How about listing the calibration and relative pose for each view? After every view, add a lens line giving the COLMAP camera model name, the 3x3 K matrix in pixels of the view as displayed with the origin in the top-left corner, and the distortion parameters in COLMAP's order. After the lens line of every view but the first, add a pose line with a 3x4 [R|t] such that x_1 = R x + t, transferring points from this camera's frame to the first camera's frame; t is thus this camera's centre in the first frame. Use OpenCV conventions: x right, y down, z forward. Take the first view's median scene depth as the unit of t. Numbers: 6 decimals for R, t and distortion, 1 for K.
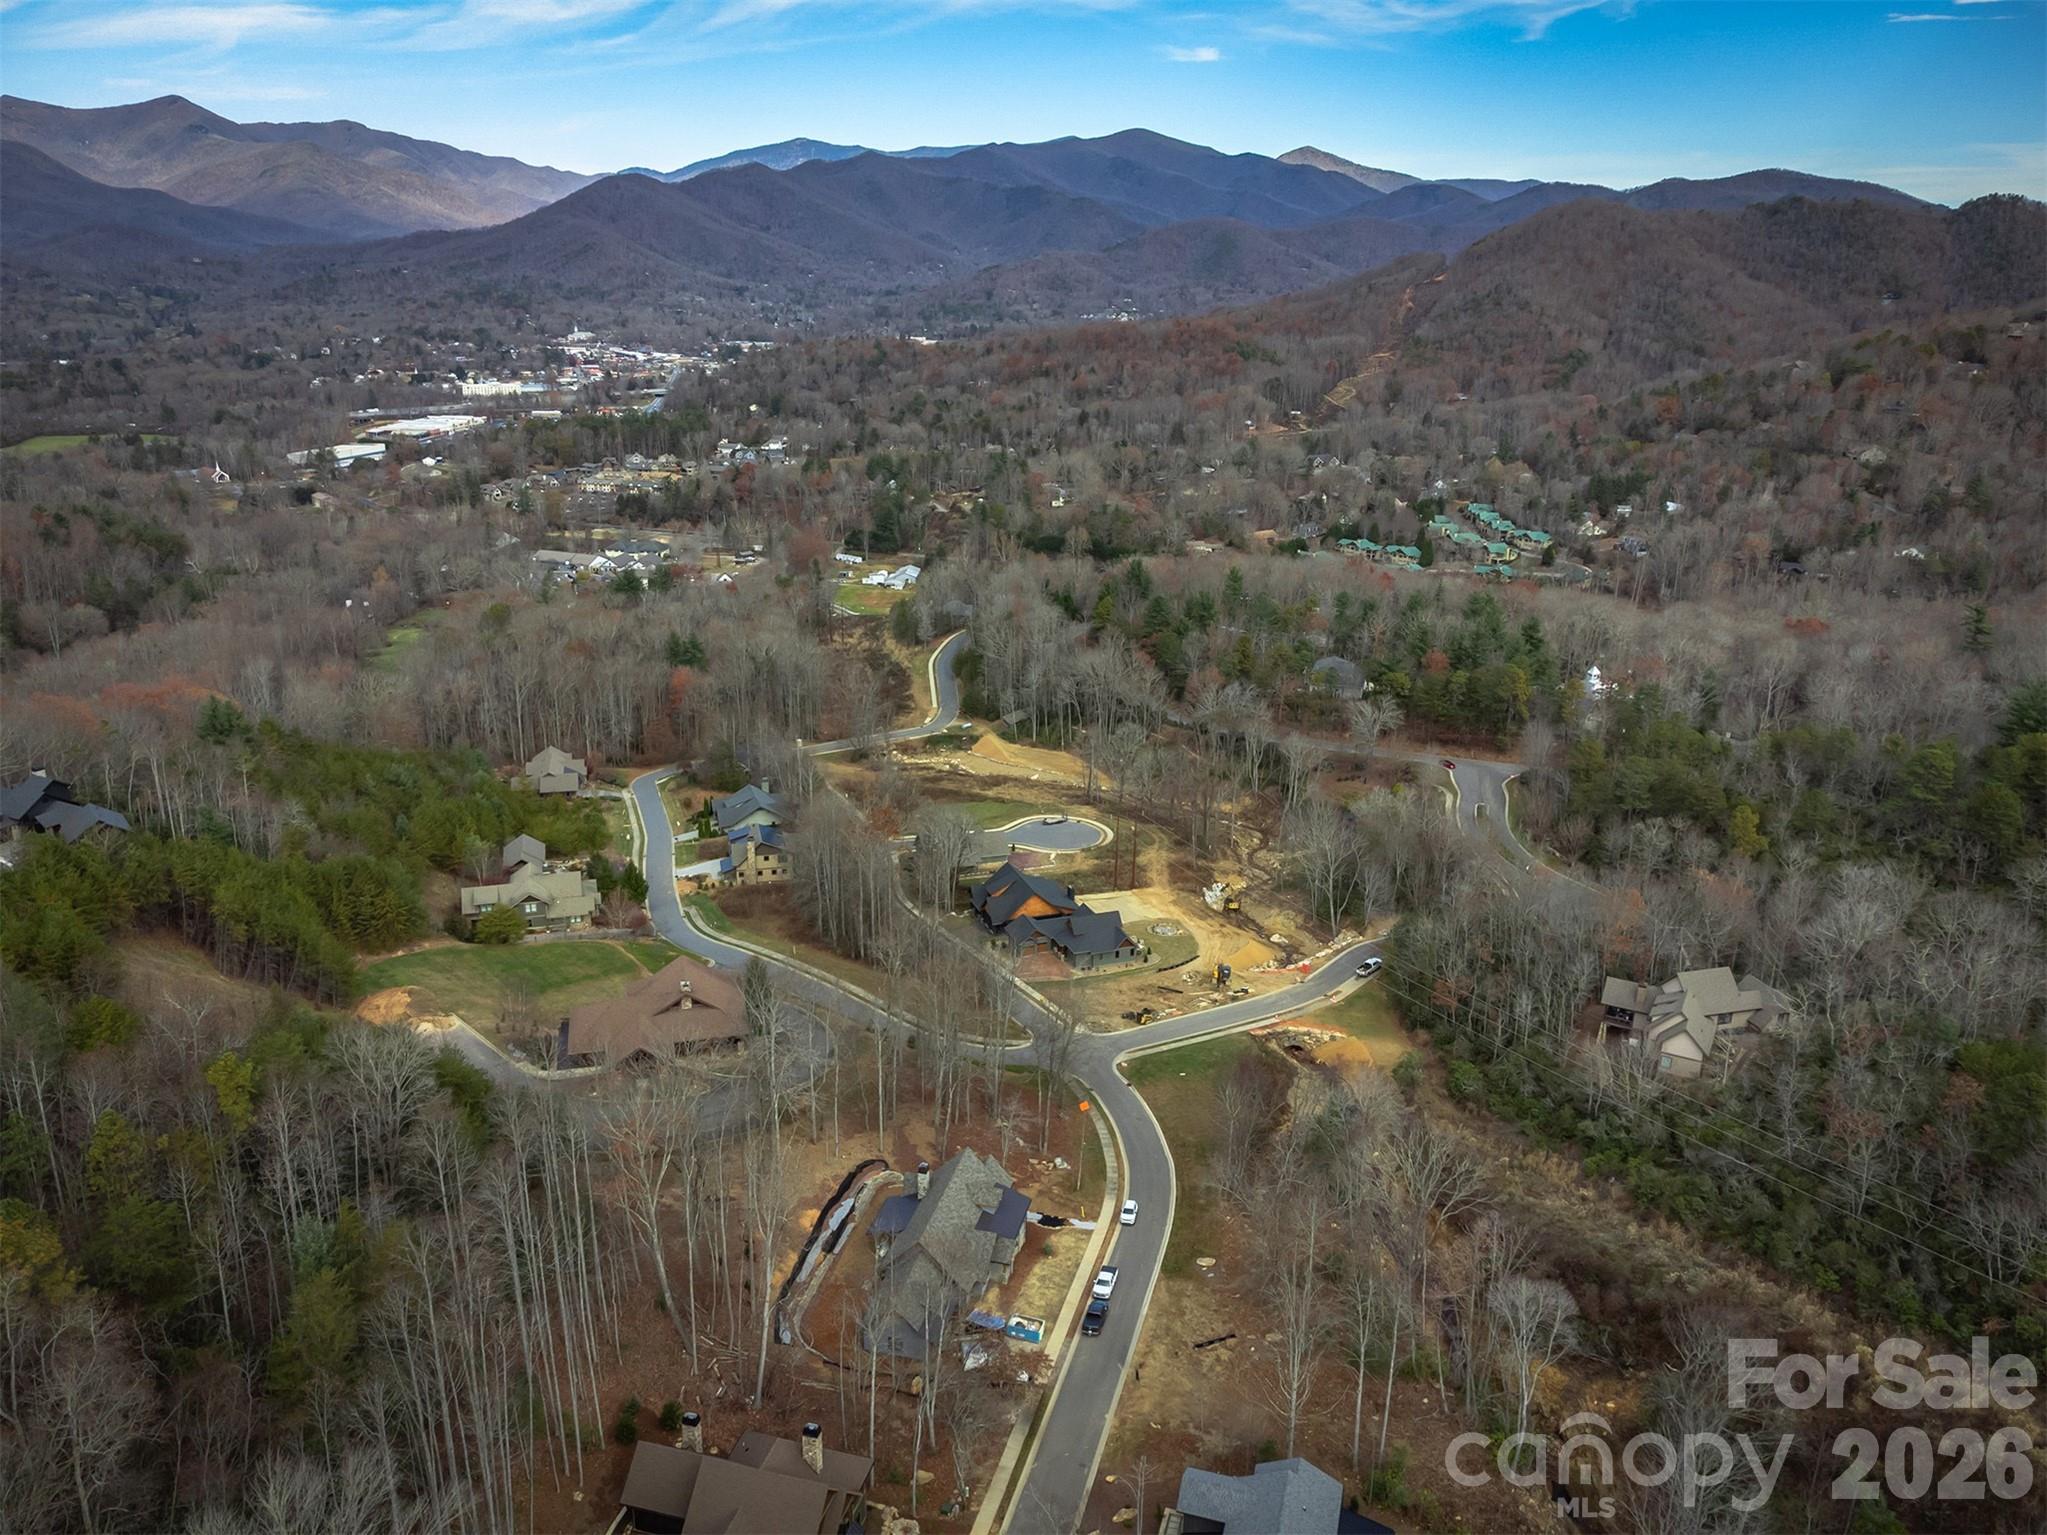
lens RADIAL K [[1526.2, 0, 1020.0], [0, 1526.2, 771.6], [0, 0, 1]] dist [0.023691, 0.000189]
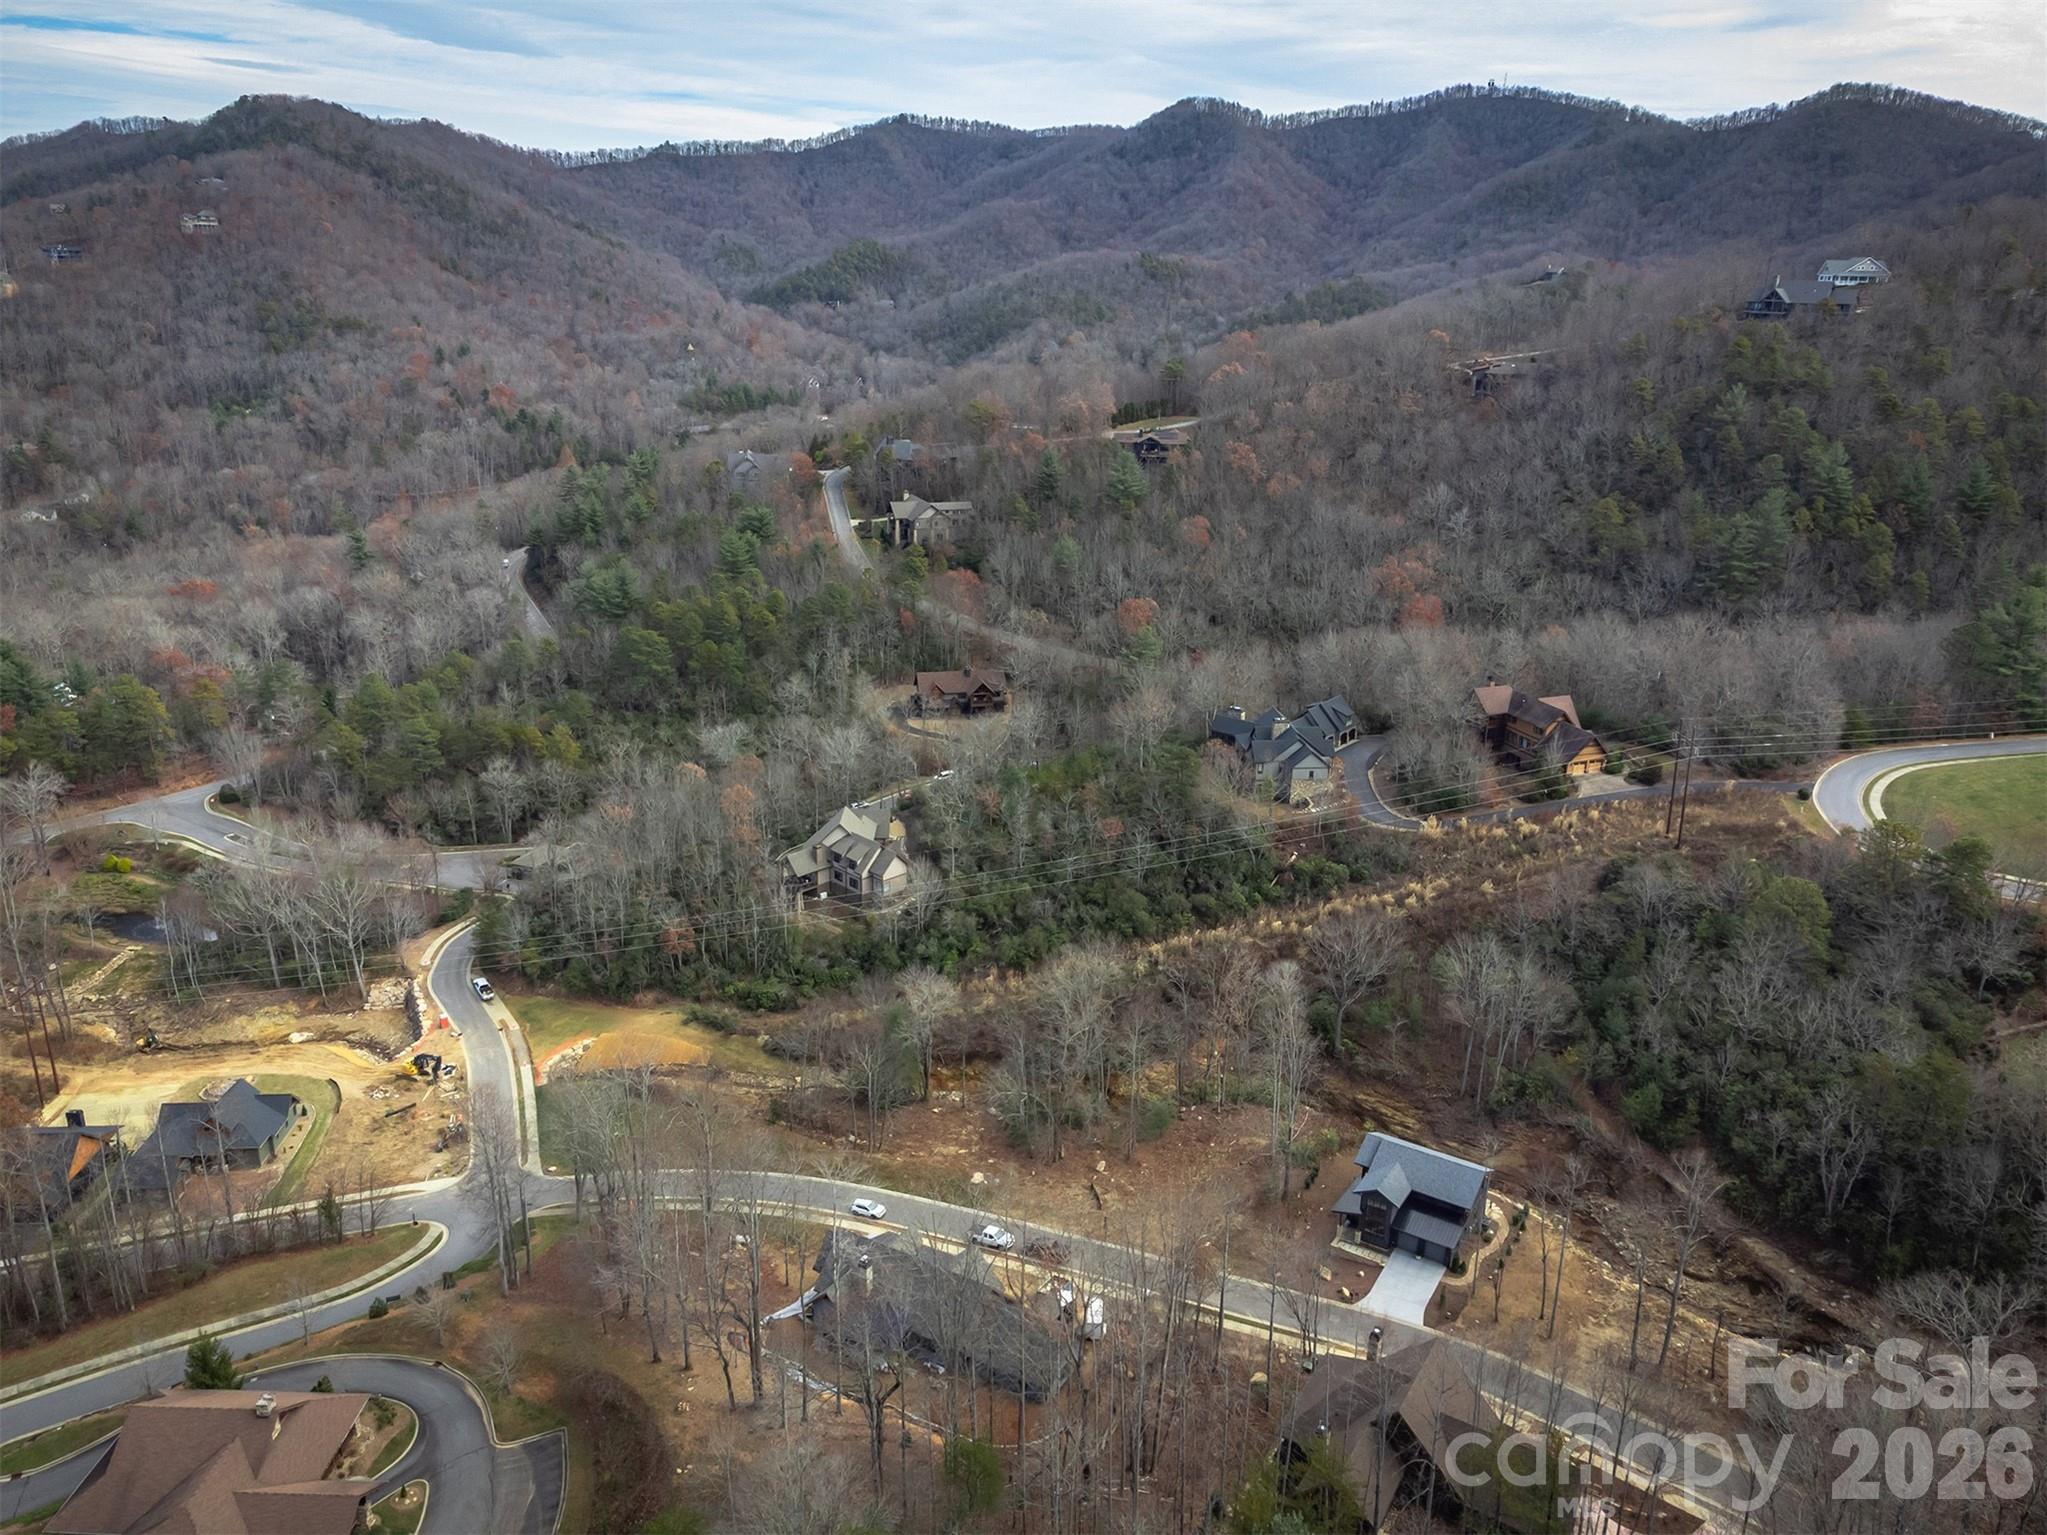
lens RADIAL K [[1526.2, 0, 1028.0], [0, 1526.2, 760.4], [0, 0, 1]] dist [0.023691, 0.000189]
pose [[0.273397, -0.314978, 0.908869, -0.186346], [0.292902, 0.927257, 0.233242, -0.046453], [-0.916222, 0.202442, 0.345767, 0.137086]]
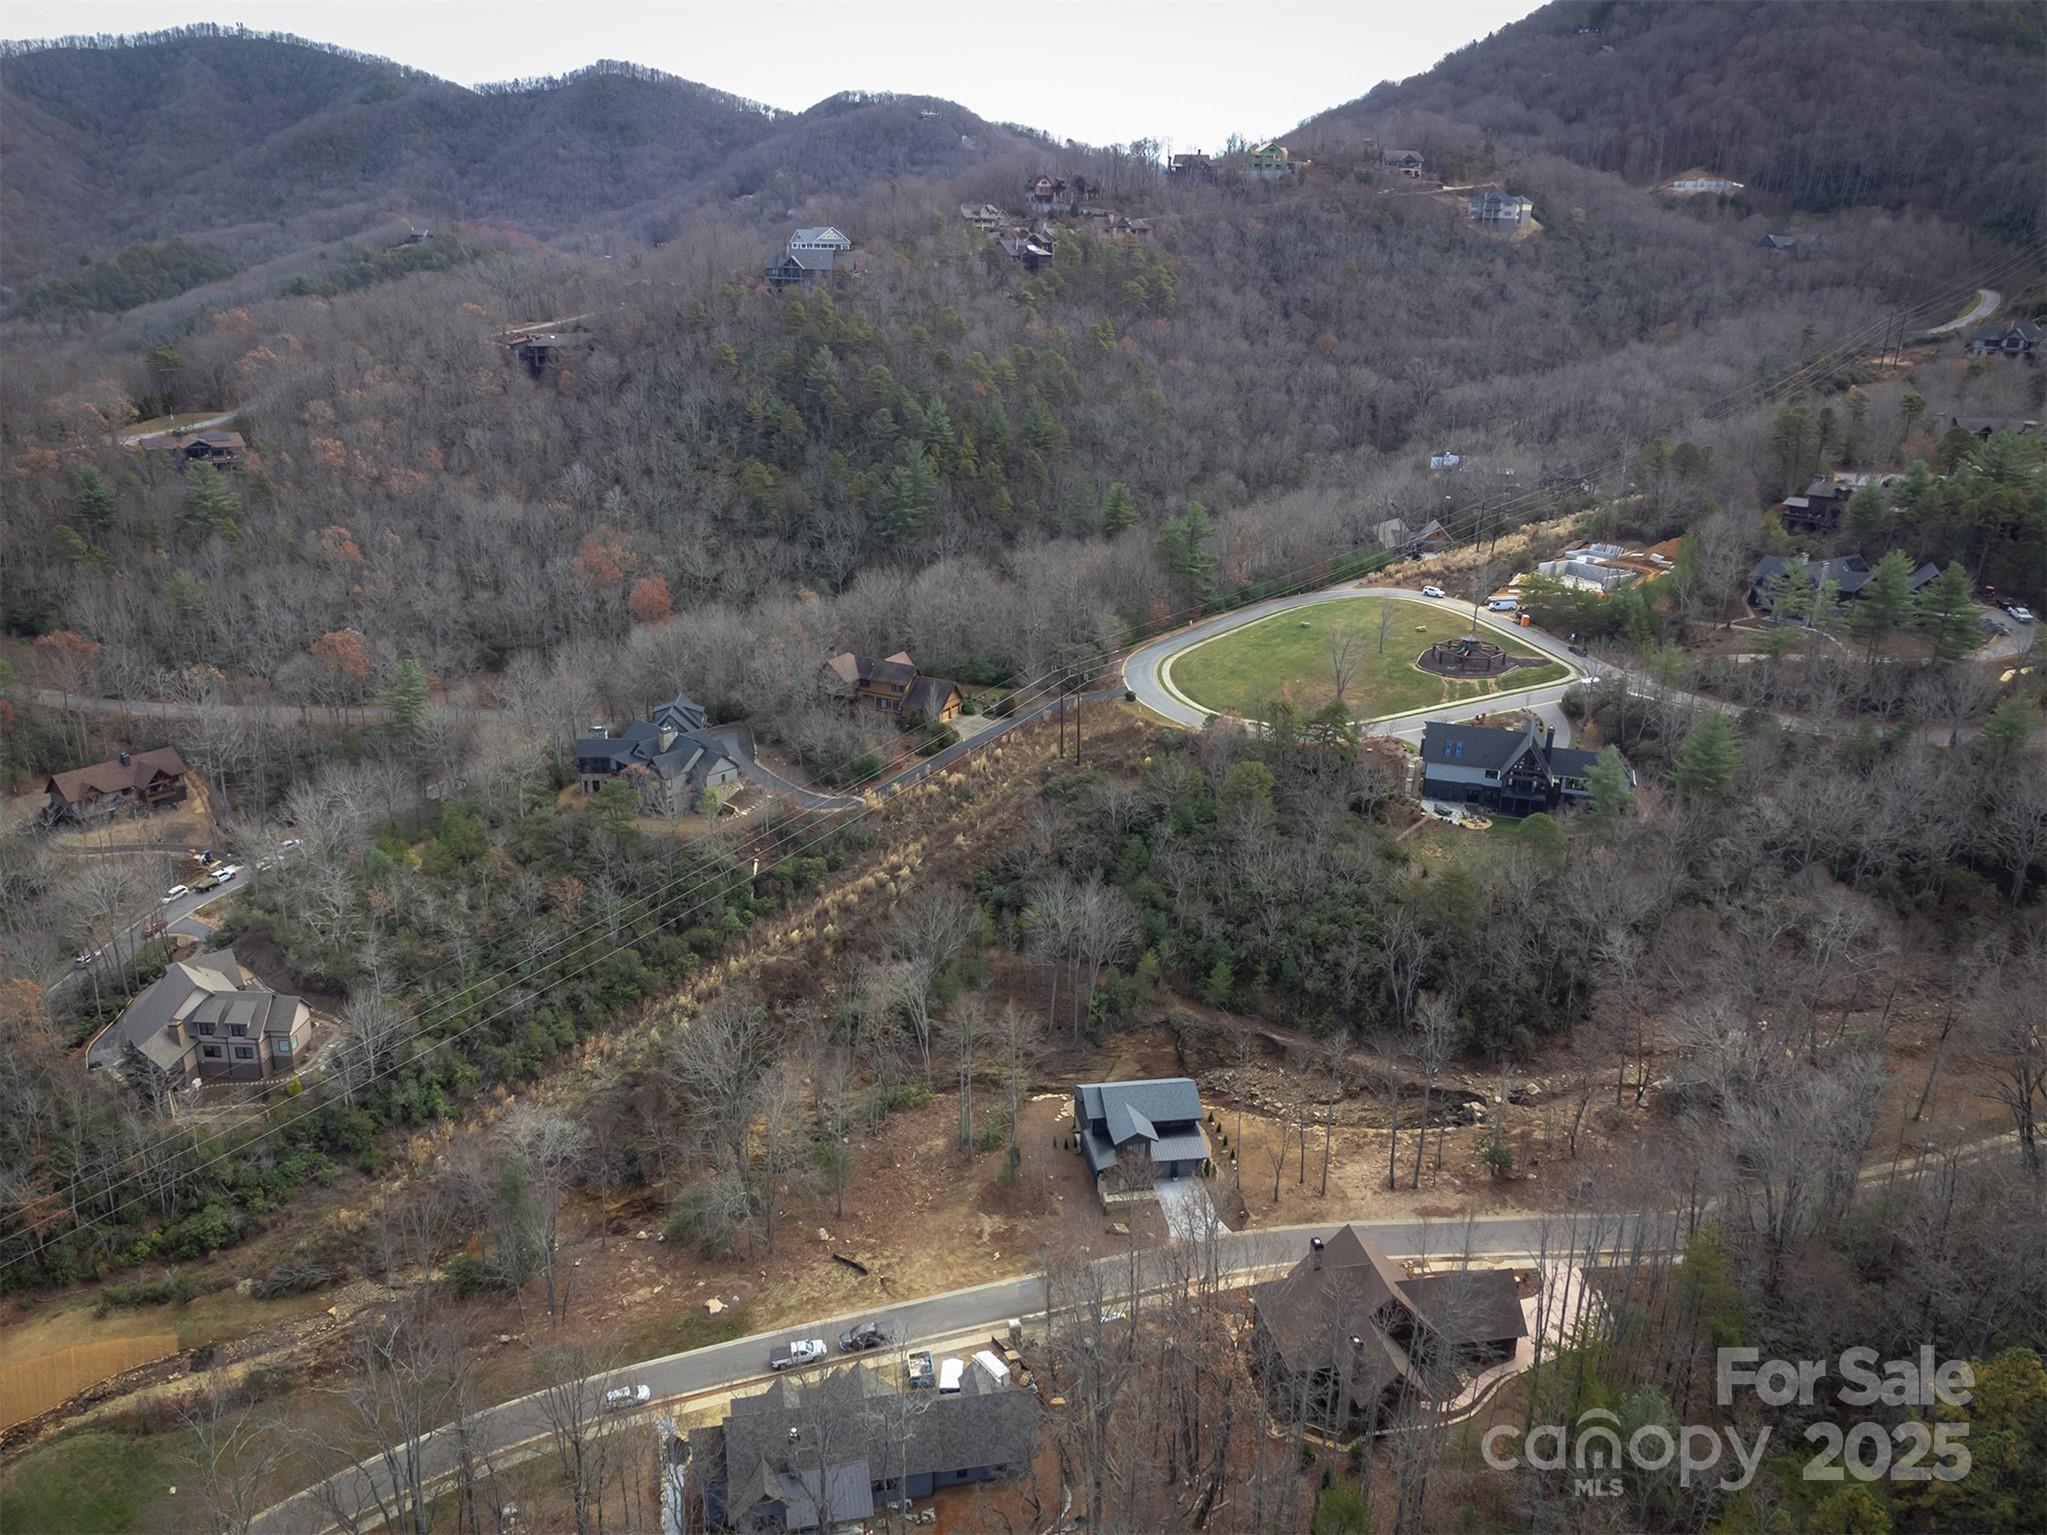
lens RADIAL K [[1526.2, 0, 1026.5], [0, 1526.2, 756.1], [0, 0, 1]] dist [0.023691, 0.000189]
pose [[-0.445435, -0.312791, 0.838898, -0.160051], [0.259890, 0.851470, 0.455474, -0.084525], [-0.856764, 0.420906, -0.297983, 0.245617]]
